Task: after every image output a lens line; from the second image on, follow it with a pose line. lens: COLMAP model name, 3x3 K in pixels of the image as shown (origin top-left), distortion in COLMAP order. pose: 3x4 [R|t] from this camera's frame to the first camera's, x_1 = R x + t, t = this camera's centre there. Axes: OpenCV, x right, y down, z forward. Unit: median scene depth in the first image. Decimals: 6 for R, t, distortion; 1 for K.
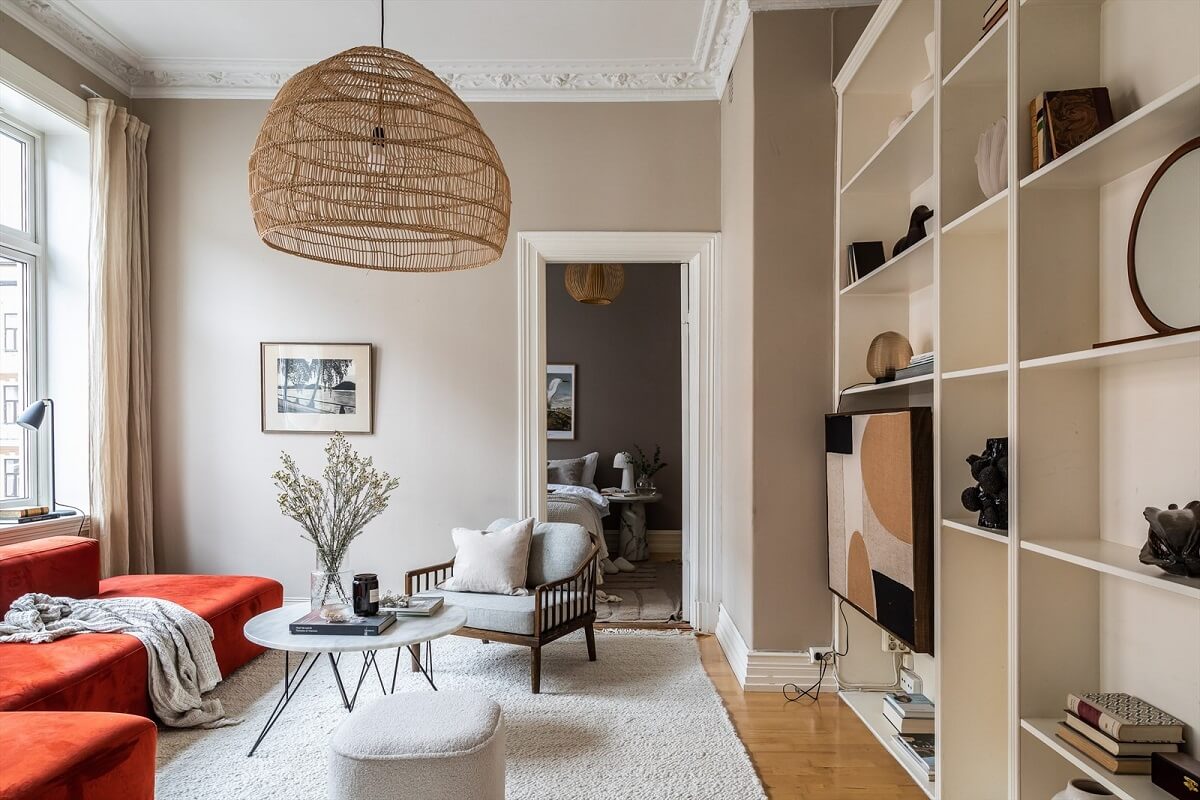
lens RADIAL K [[818.0, 0, 603.6], [0, 818.0, 434.9], [0, 0, 1]] dist [0.004944, -0.000371]
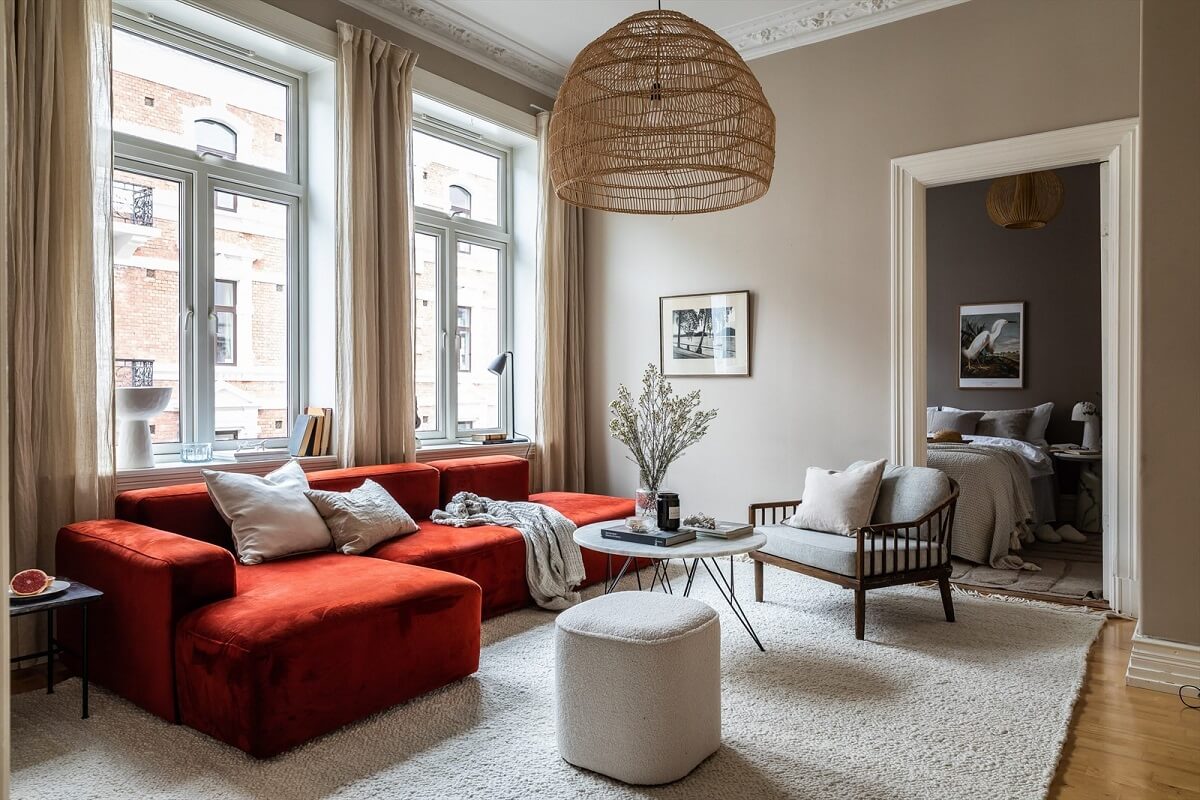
lens RADIAL K [[821.2, 0, 601.7], [0, 821.2, 393.3], [0, 0, 1]] dist [0.012605, -0.006171]
pose [[0.800240, -0.004985, -0.599659, 0.227549], [-0.001810, 0.999941, -0.010728, 0.037328], [0.599677, 0.009670, 0.800184, 0.049436]]
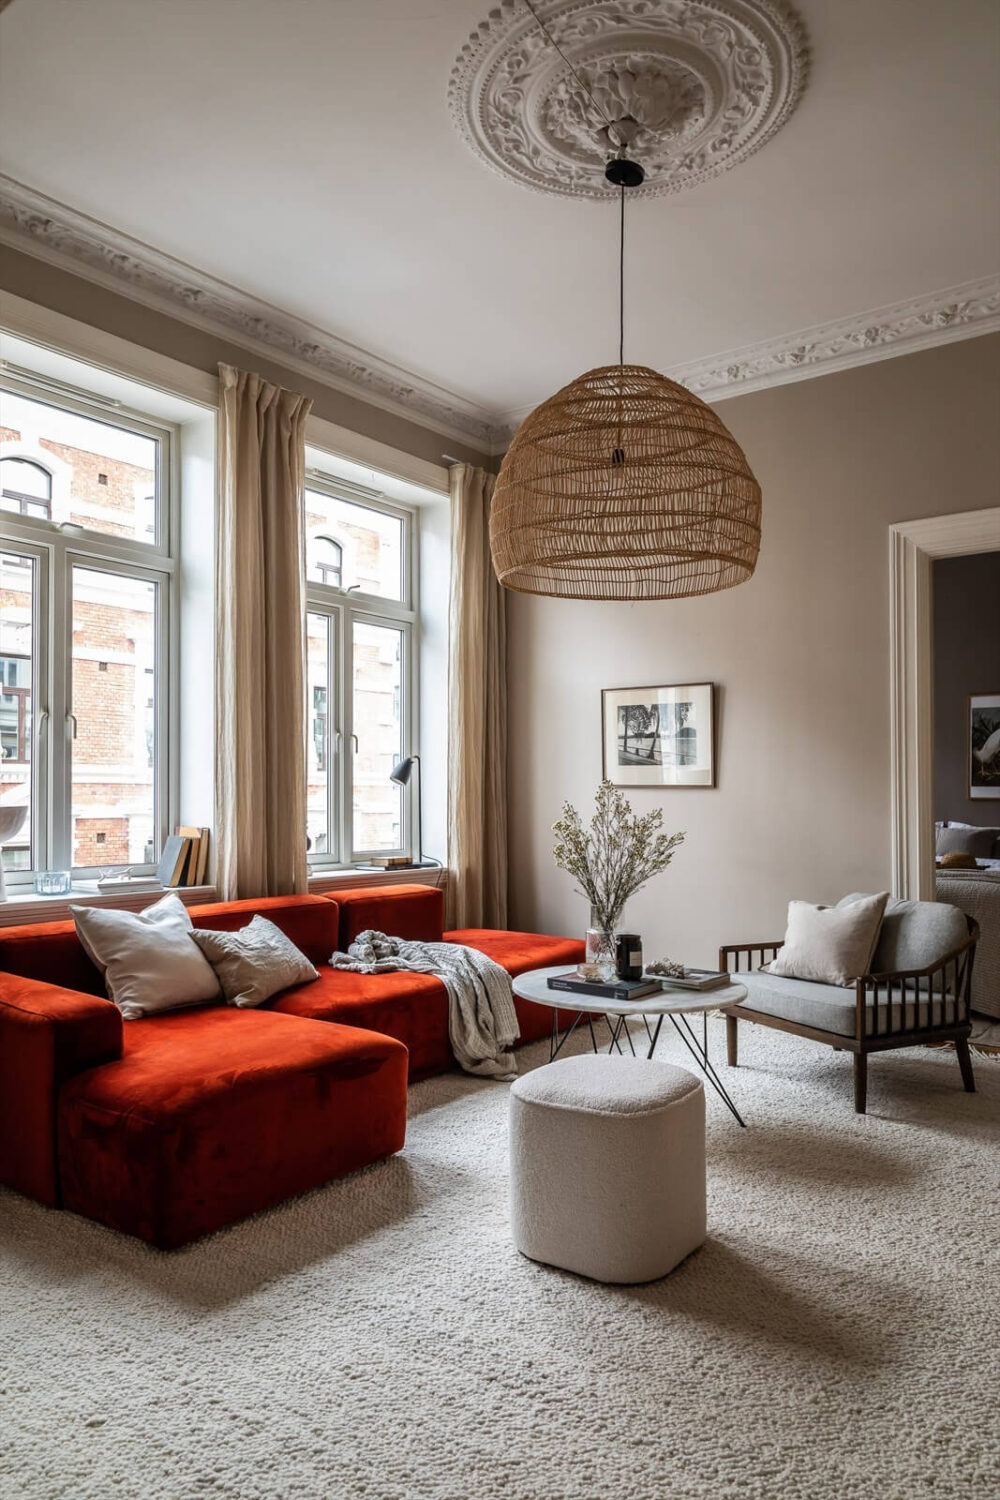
lens RADIAL K [[1051.2, 0, 478.4], [0, 1051.2, 777.5], [0, 0, 1]] dist [0.008279, -0.004402]
pose [[0.789886, -0.014671, -0.613078, 0.226693], [-0.001932, 0.999649, -0.026411, 0.020446], [0.613251, 0.022046, 0.789581, -0.022624]]
